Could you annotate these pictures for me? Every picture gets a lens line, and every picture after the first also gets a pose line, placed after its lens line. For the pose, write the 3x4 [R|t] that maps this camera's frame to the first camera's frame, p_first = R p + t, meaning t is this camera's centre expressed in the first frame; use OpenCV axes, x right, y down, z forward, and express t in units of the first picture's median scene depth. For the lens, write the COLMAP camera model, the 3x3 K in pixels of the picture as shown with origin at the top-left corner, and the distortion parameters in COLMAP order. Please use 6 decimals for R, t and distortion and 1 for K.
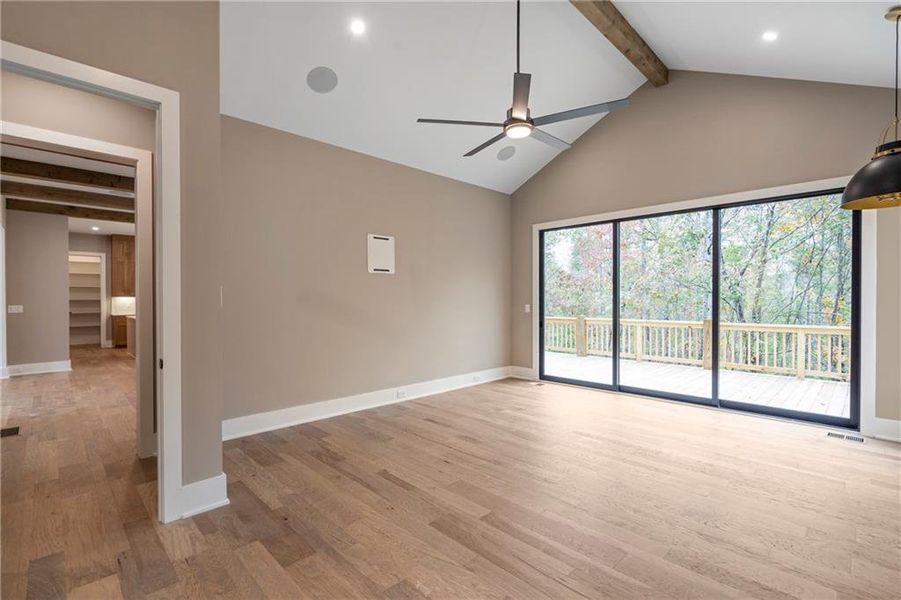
lens RADIAL K [[409.3, 0, 447.1], [0, 409.3, 299.4], [0, 0, 1]] dist [0.001386, -0.000355]
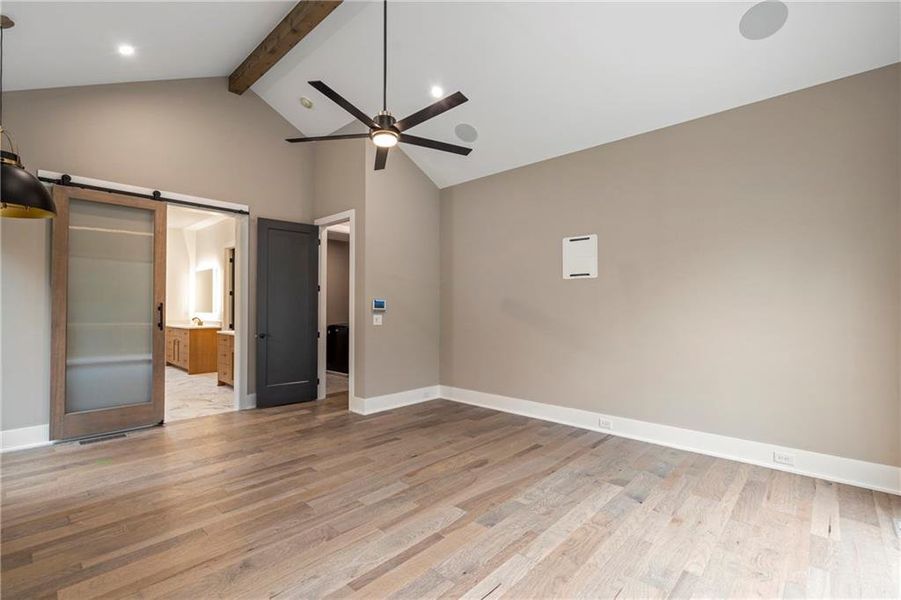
lens RADIAL K [[409.3, 0, 447.2], [0, 409.3, 302.7], [0, 0, 1]] dist [0.001386, -0.000355]
pose [[0.053074, -0.007133, -0.998565, 0.813011], [-0.004969, 0.999960, -0.007407, -0.002750], [0.998578, 0.005355, 0.053037, 0.762897]]
